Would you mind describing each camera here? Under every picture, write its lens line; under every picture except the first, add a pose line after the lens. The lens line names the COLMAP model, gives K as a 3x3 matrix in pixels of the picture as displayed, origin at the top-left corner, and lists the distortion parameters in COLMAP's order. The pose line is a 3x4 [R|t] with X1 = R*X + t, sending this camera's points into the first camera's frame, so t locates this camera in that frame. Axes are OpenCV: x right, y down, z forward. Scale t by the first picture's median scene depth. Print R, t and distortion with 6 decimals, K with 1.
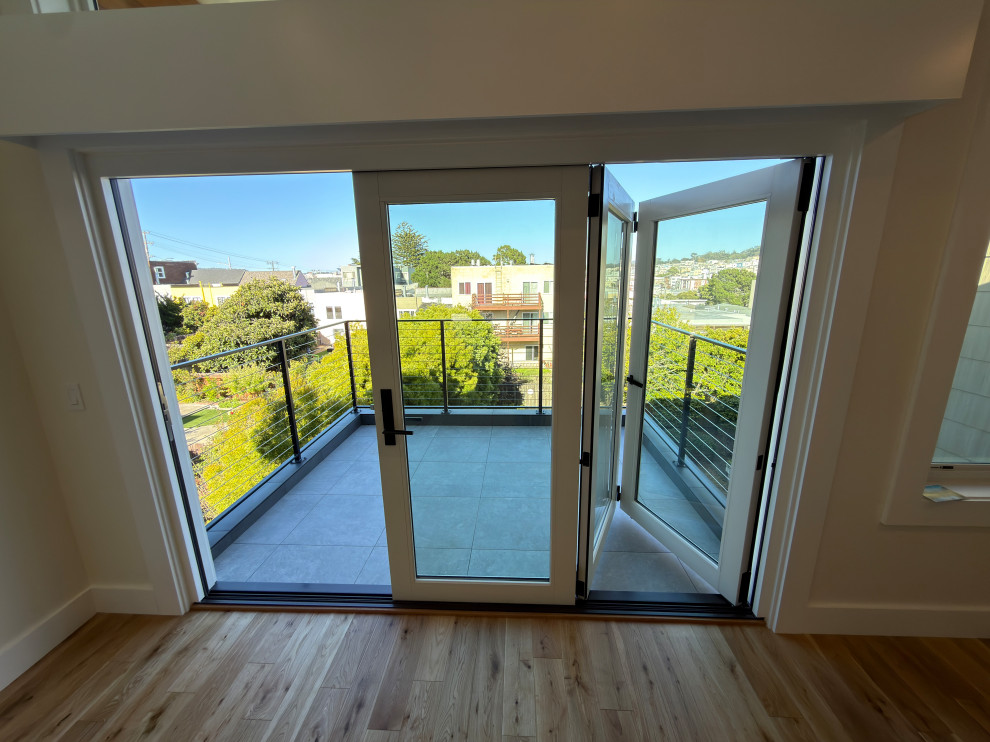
lens RADIAL K [[392.4, 0, 497.0], [0, 392.4, 395.5], [0, 0, 1]] dist [-0.003955, -0.000602]
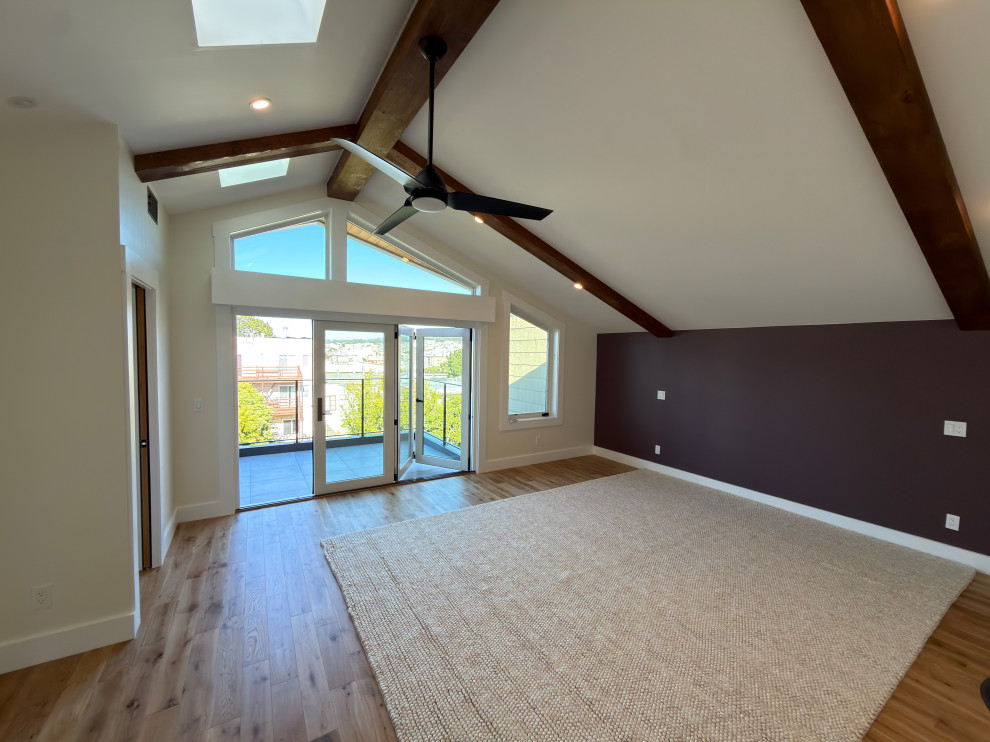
lens RADIAL K [[392.4, 0, 495.6], [0, 392.4, 372.5], [0, 0, 1]] dist [-0.003955, -0.000602]
pose [[0.825136, 0.003795, 0.564921, -0.530365], [0.131686, 0.971139, -0.198866, 0.268556], [-0.549372, 0.238484, 0.800822, -0.997866]]
